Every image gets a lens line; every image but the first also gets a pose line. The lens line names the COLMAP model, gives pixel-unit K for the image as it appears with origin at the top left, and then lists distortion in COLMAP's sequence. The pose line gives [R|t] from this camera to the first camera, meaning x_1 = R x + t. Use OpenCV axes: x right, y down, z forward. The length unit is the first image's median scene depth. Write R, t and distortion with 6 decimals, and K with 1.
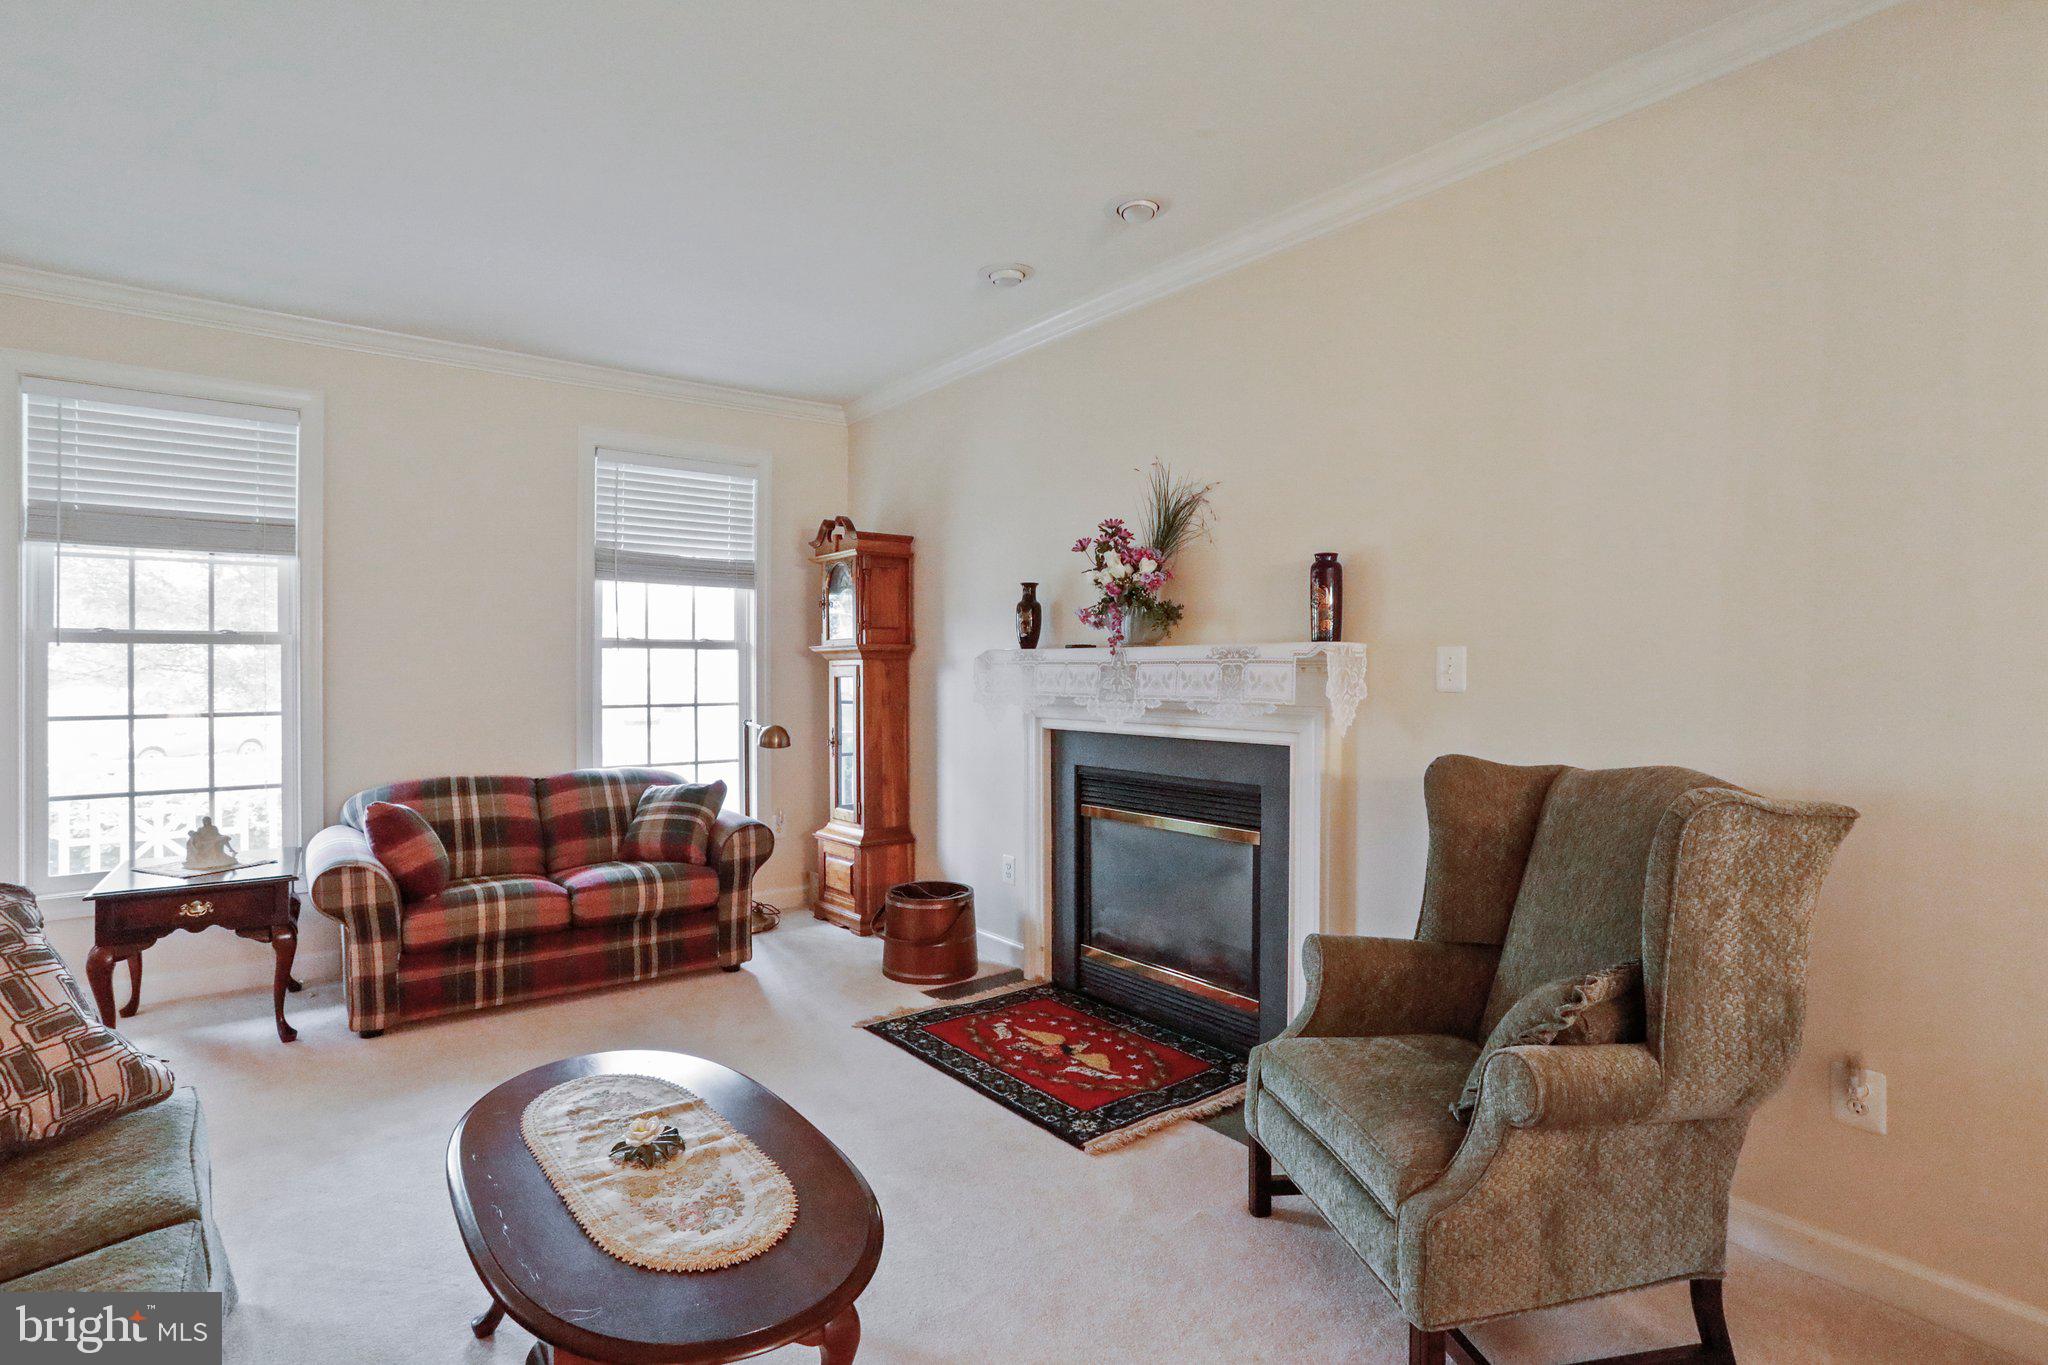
lens RADIAL K [[1027.2, 0, 1029.1], [0, 1027.2, 681.4], [0, 0, 1]] dist [-0.021451, 0.015548]
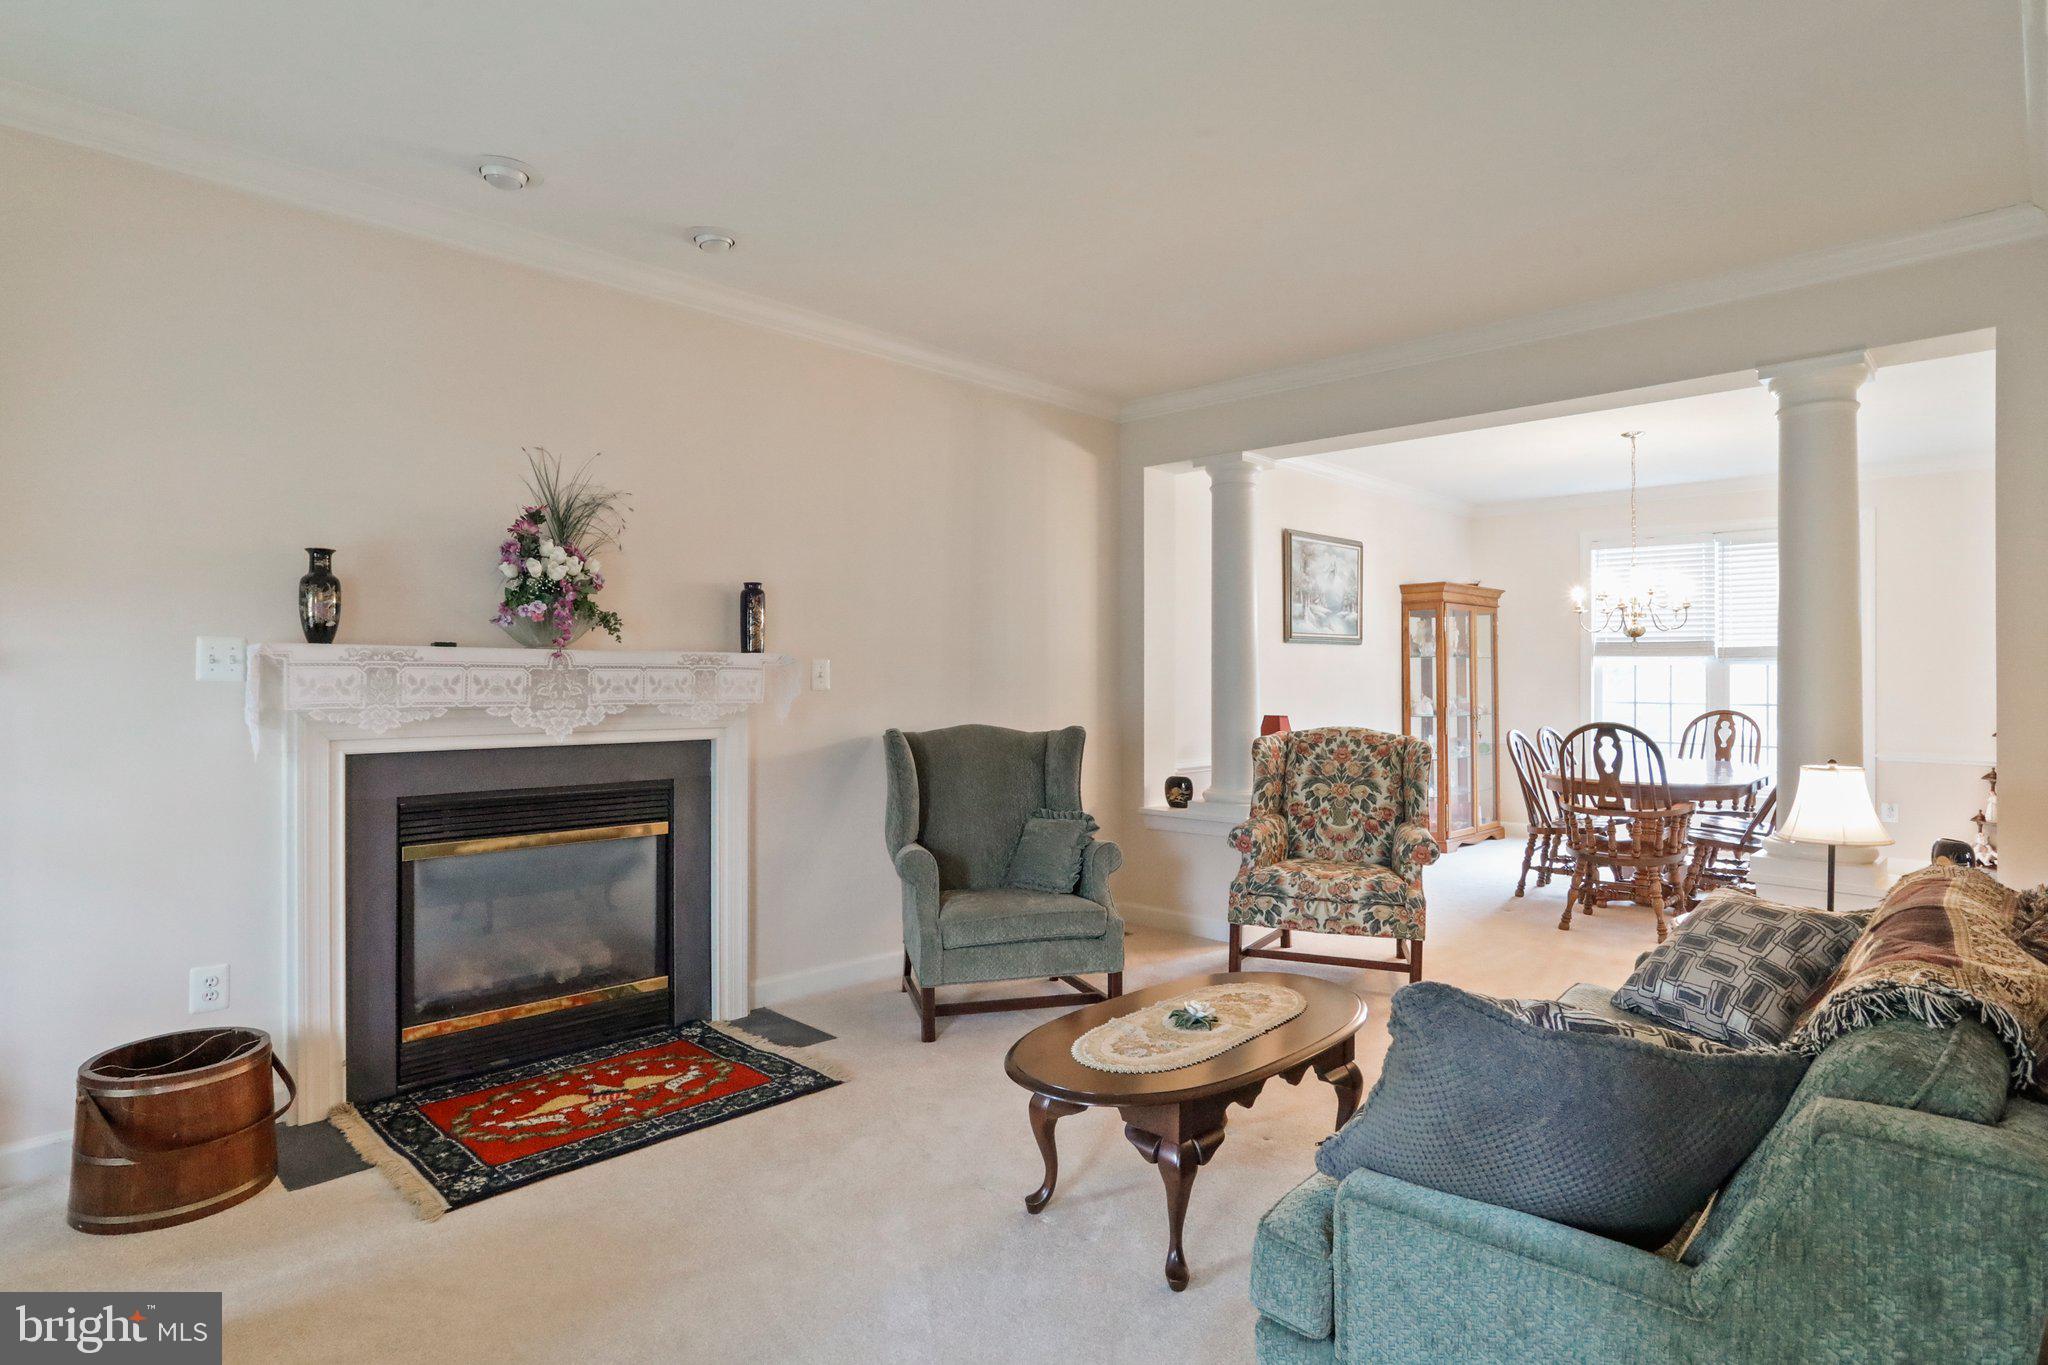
lens RADIAL K [[1079.0, 0, 1028.9], [0, 1079.0, 675.1], [0, 0, 1]] dist [-0.036294, 0.016968]
pose [[-0.151280, -0.003188, 0.988486, -0.925609], [0.002623, 0.999990, 0.003627, -0.013182], [-0.988487, 0.003141, -0.151270, 0.748667]]
